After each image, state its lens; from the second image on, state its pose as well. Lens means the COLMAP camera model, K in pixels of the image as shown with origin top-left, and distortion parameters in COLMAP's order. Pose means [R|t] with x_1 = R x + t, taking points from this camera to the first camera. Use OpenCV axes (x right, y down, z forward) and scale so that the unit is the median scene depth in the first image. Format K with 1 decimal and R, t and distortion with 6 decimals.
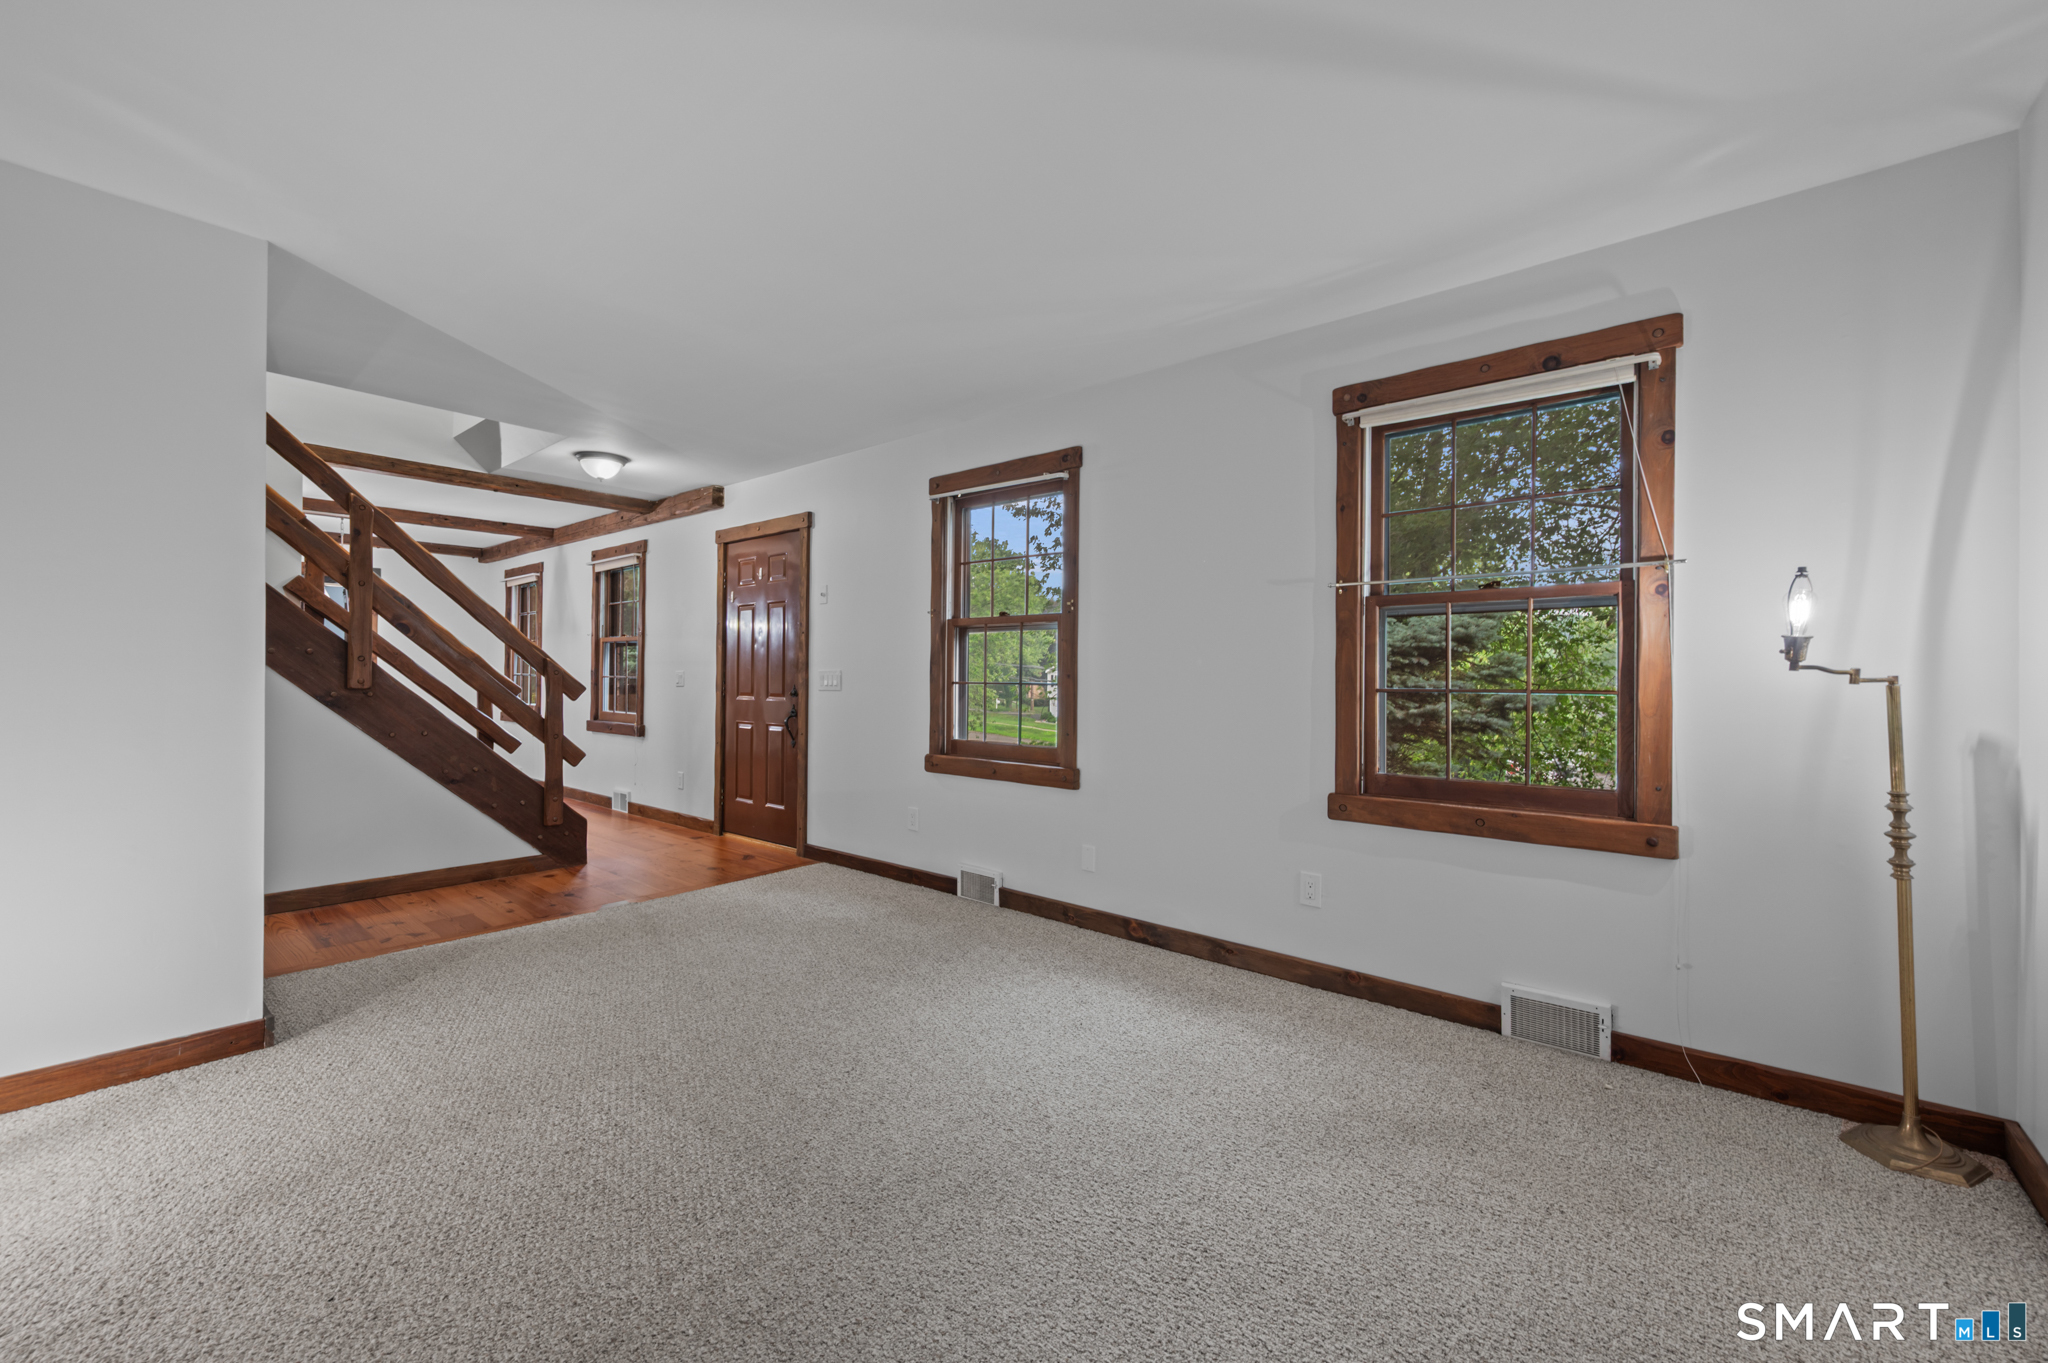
lens RADIAL K [[823.1, 0, 1034.8], [0, 823.1, 683.8], [0, 0, 1]] dist [-0.003114, -0.000106]
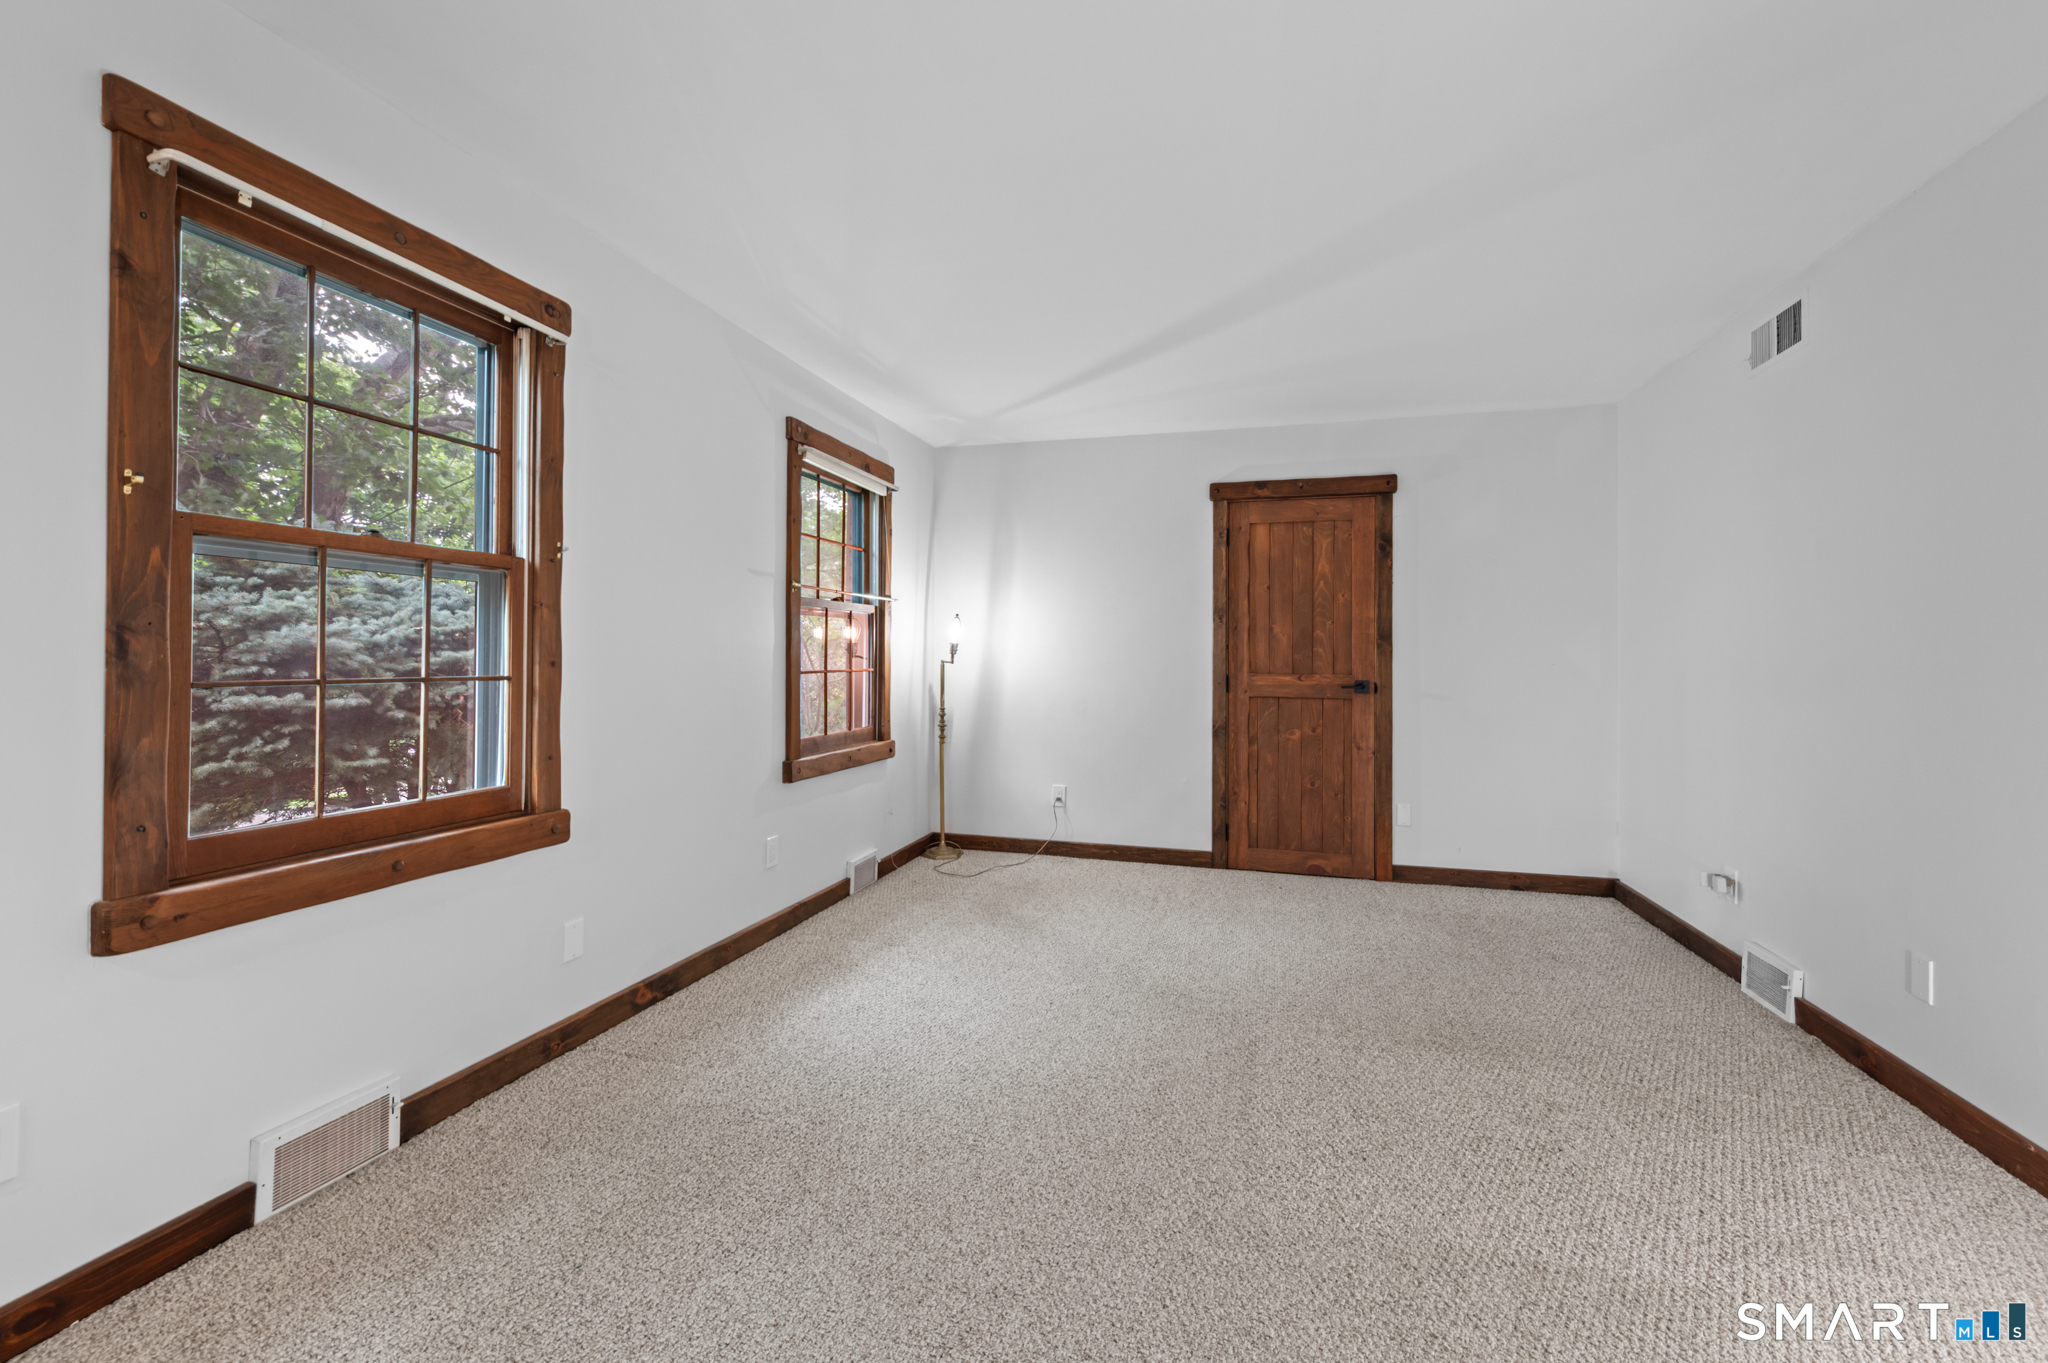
lens RADIAL K [[823.1, 0, 1050.7], [0, 823.1, 654.3], [0, 0, 1]] dist [-0.003114, -0.000106]
pose [[-0.421272, -0.005086, 0.906920, -0.715321], [-0.002277, 0.999987, 0.004550, -0.020808], [-0.906931, -0.000148, -0.421279, 0.964240]]
